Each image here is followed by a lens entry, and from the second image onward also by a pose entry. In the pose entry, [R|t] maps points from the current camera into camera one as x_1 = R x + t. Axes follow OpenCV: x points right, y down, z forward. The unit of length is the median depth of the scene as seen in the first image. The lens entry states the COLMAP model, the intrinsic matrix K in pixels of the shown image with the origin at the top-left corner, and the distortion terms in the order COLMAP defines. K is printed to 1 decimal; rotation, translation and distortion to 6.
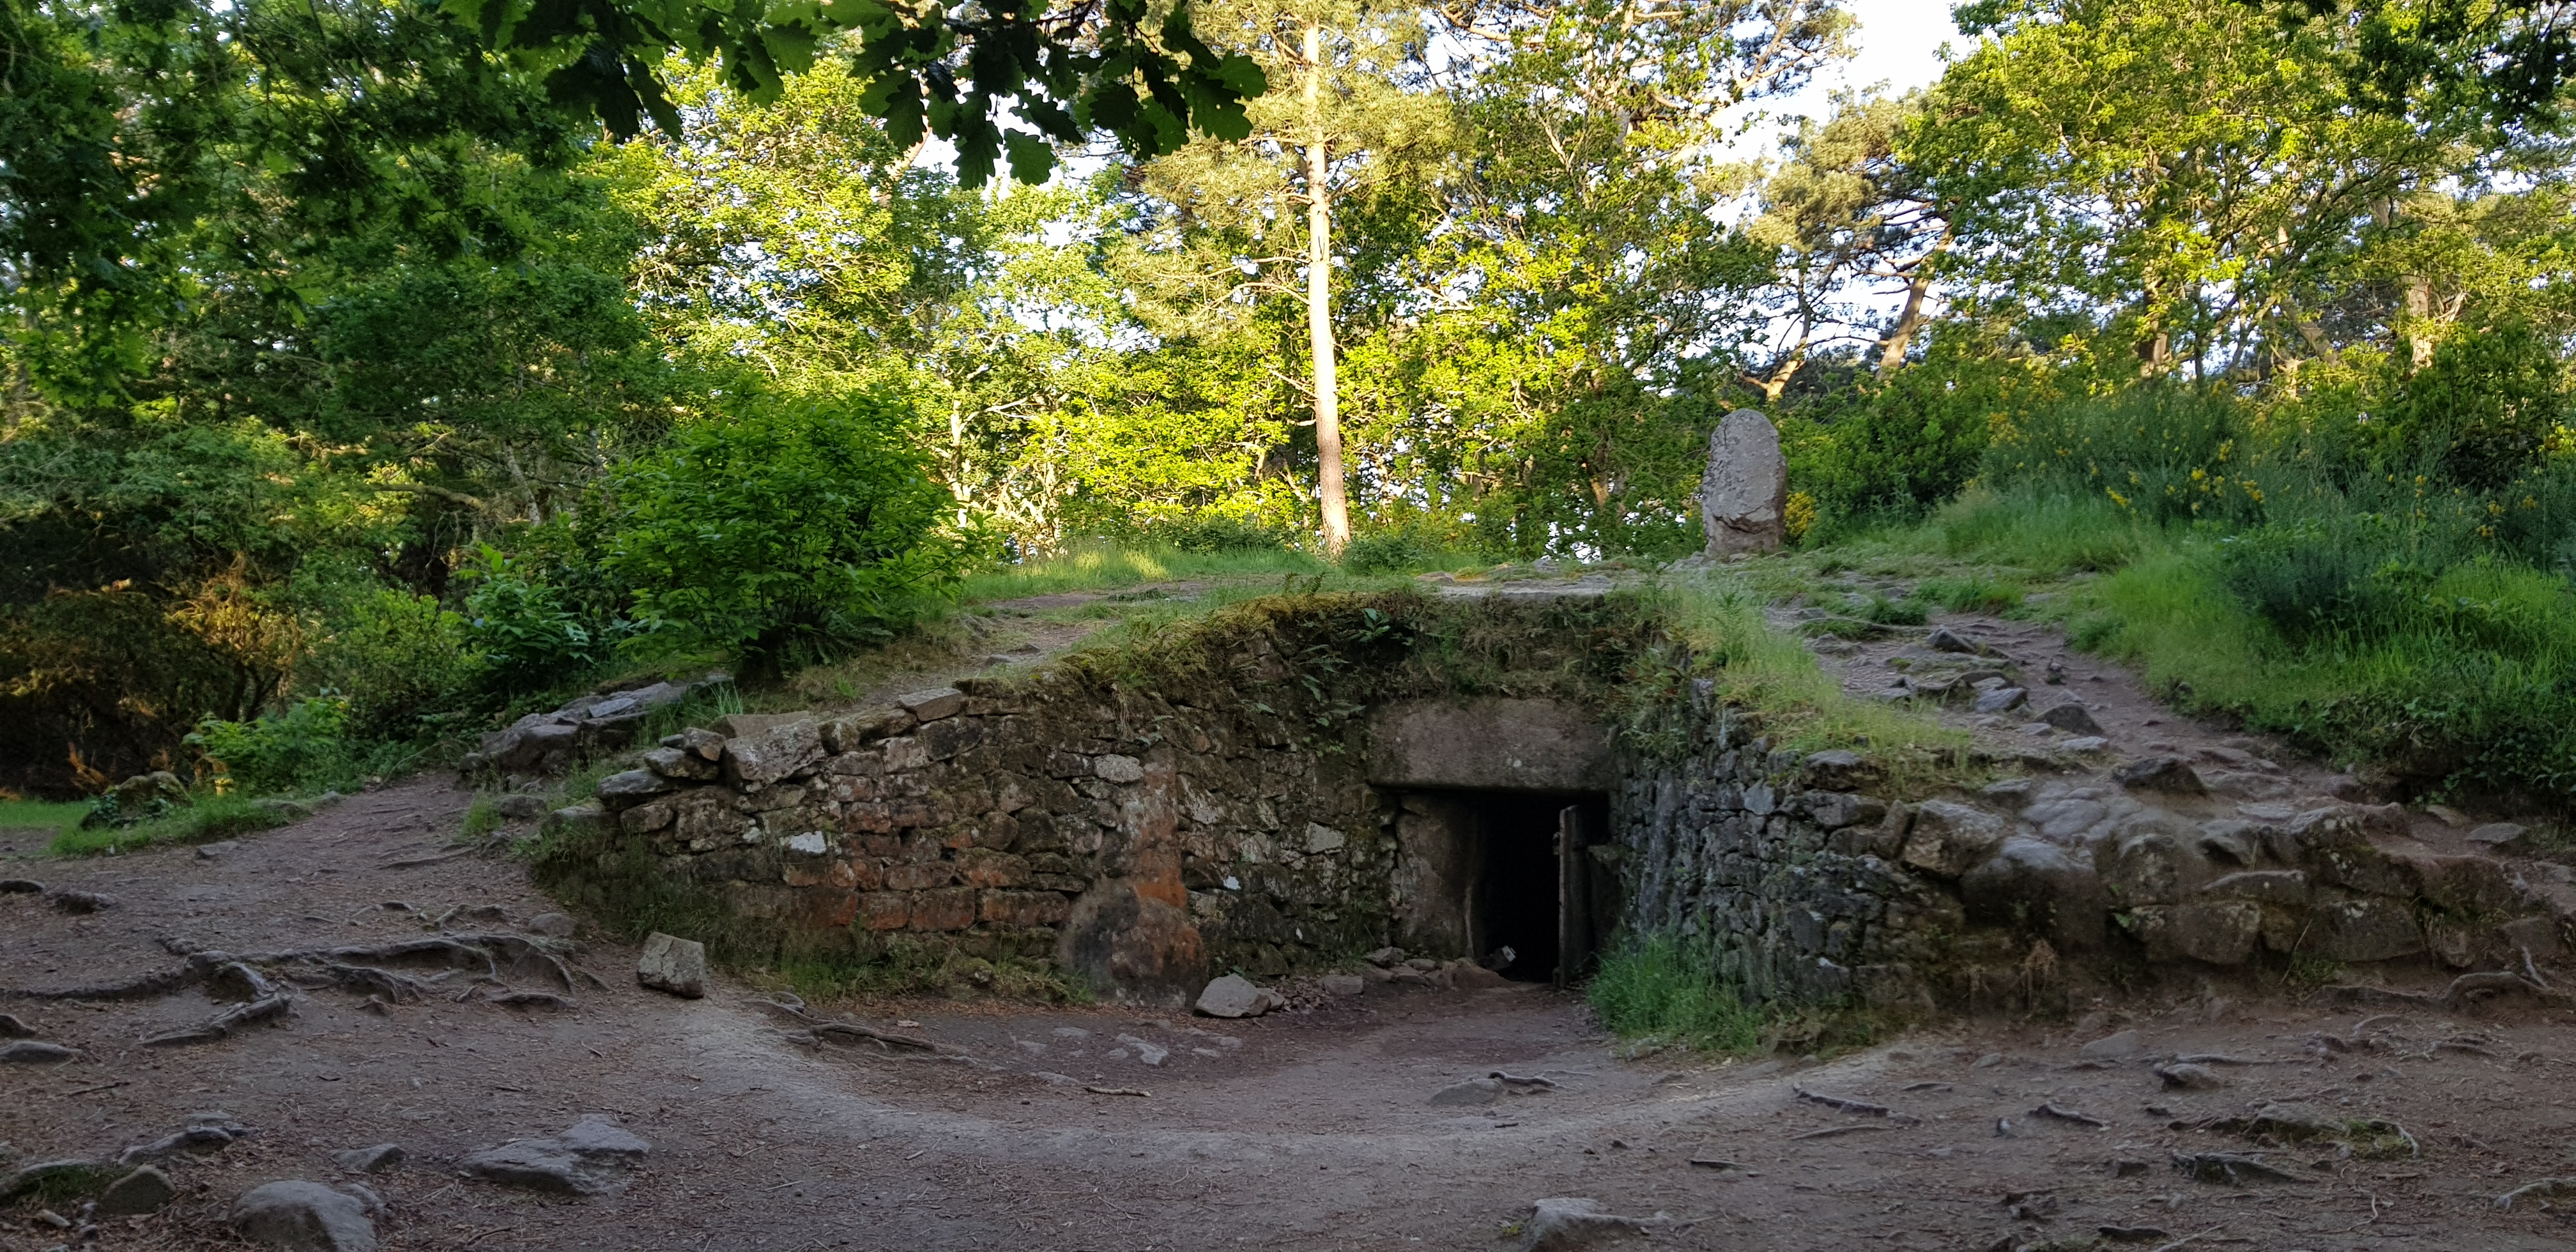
lens RADIAL K [[1975.6, 0, 1291.1], [0, 1975.6, 639.8], [0, 0, 1]] dist [0.028639, -0.033899]
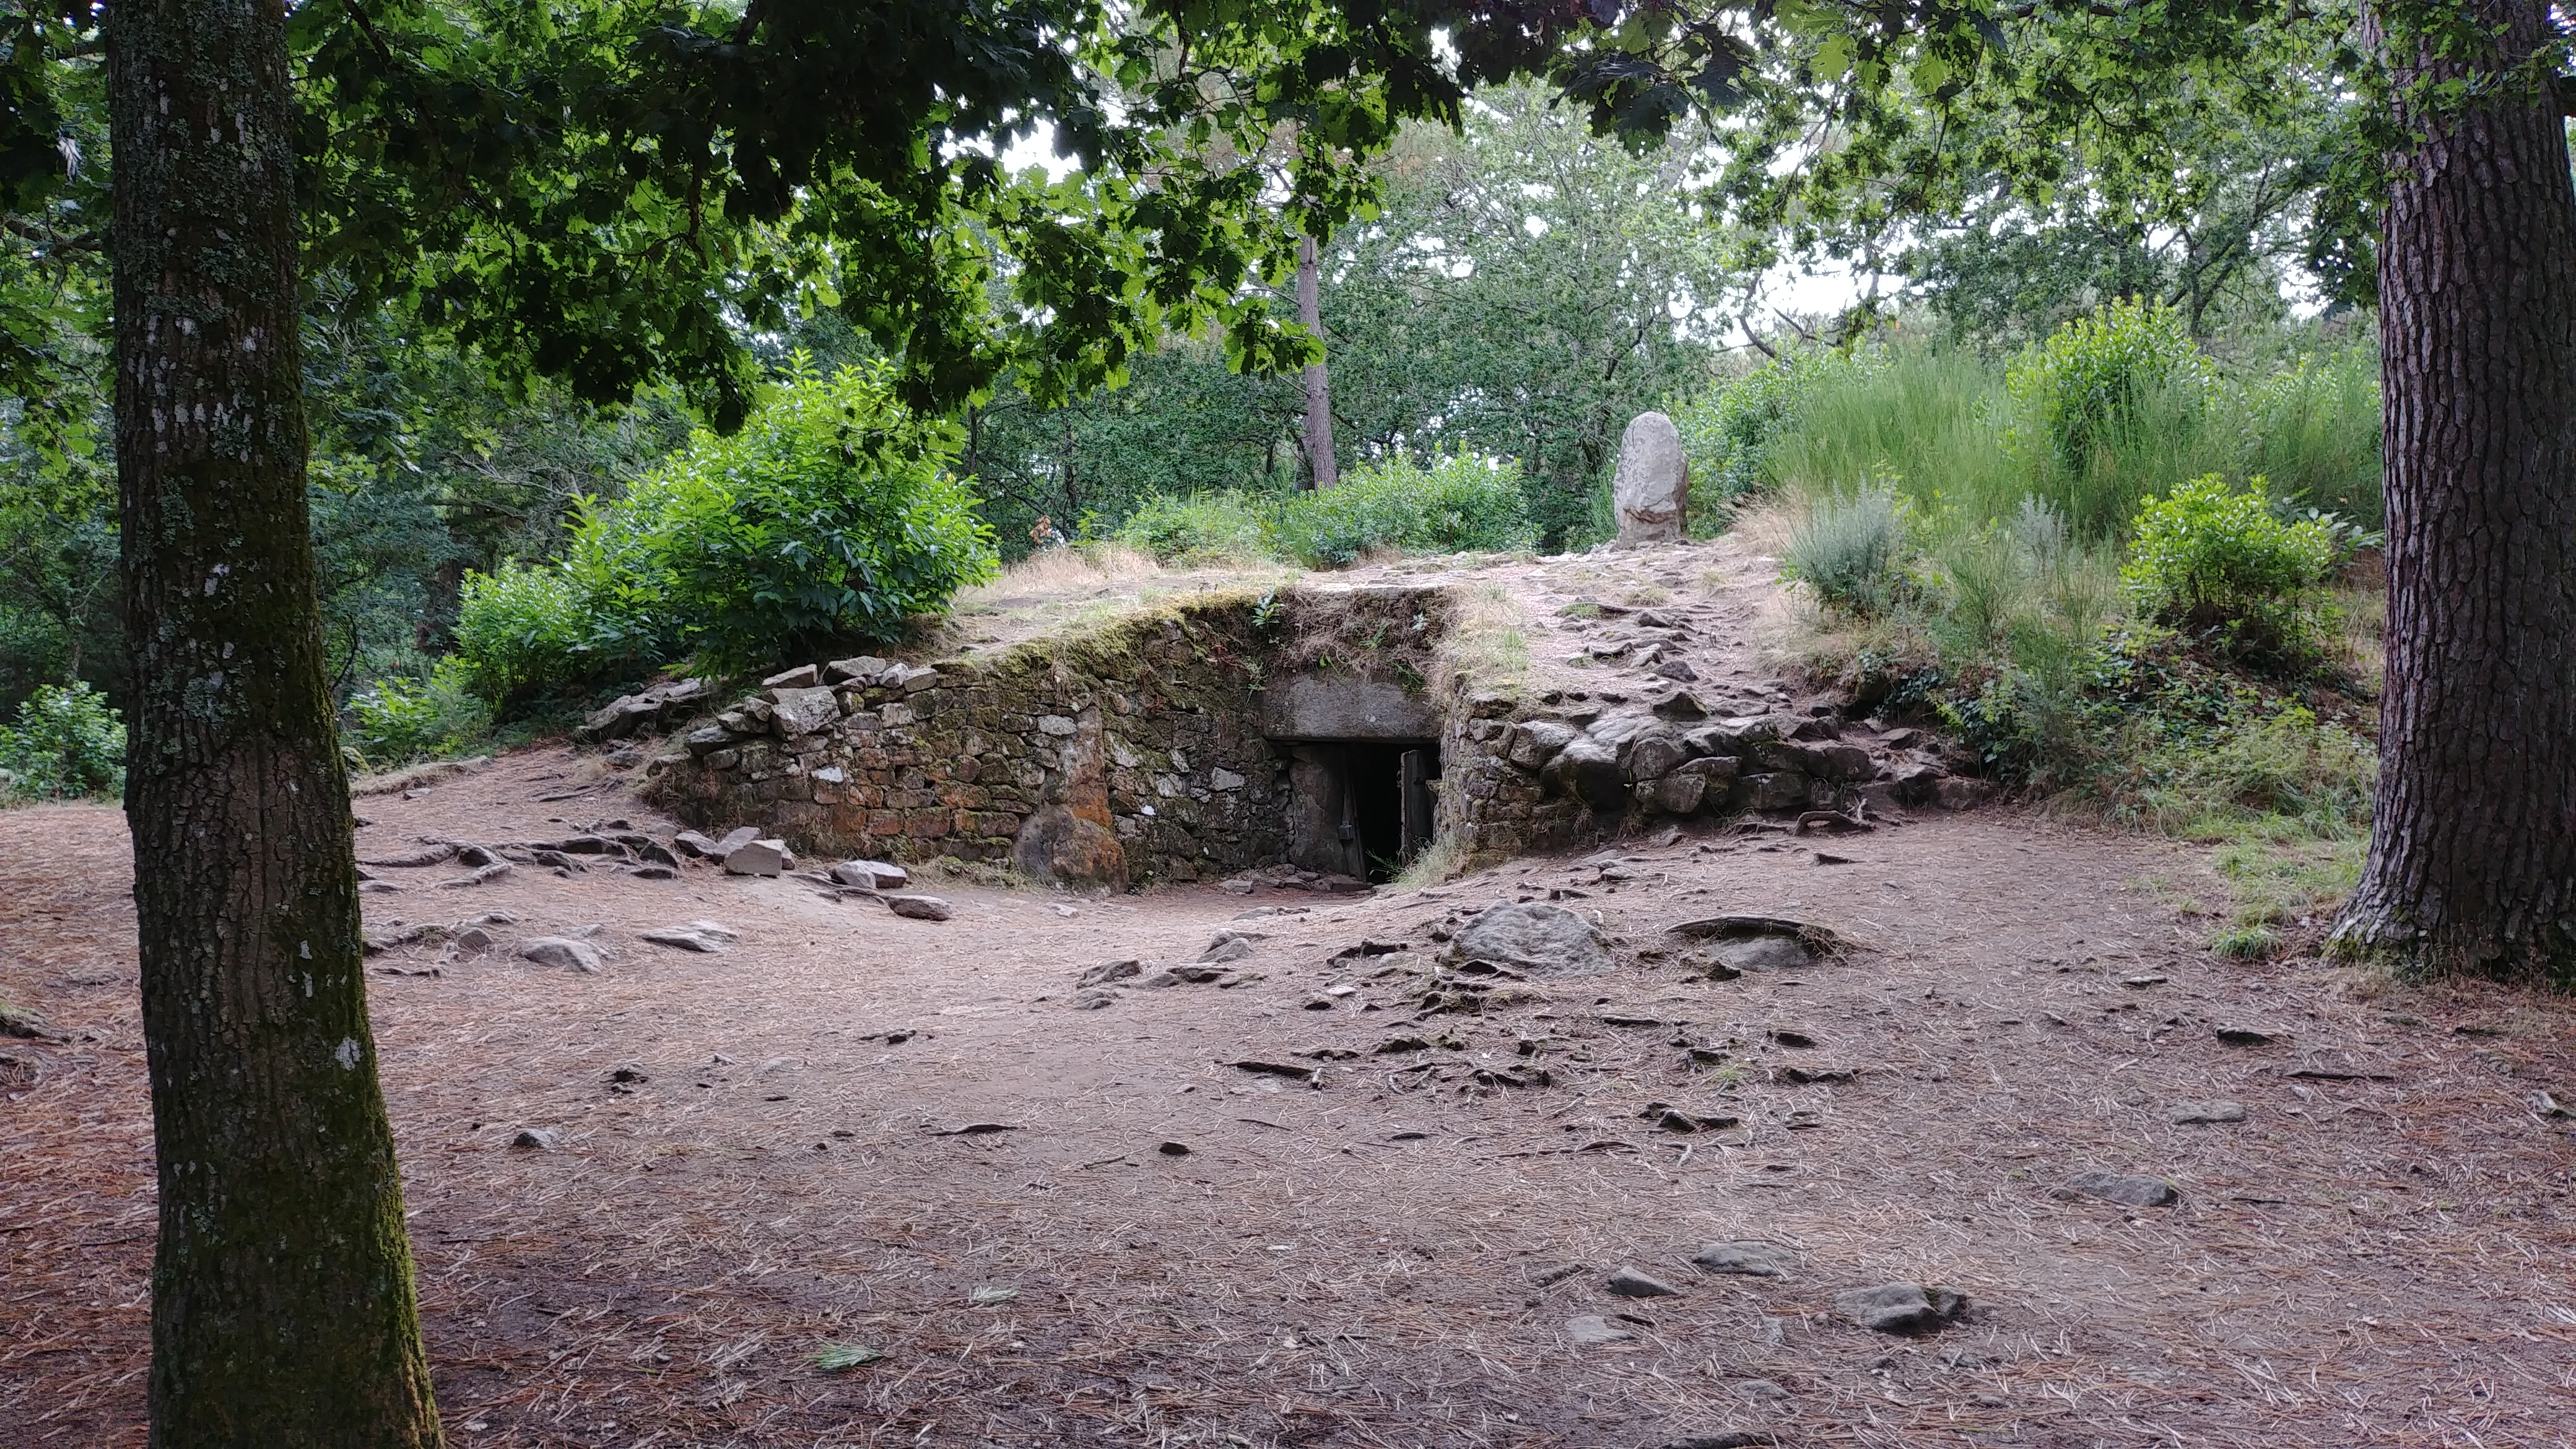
lens RADIAL K [[2014.9, 0, 1296.8], [0, 2014.9, 718.4], [0, 0, 1]] dist [0.072221, -0.000002]
pose [[0.999616, -0.022616, -0.016006, 0.112060], [0.023326, 0.998686, 0.045629, 0.000066], [0.014953, -0.045985, 0.998830, -0.436045]]
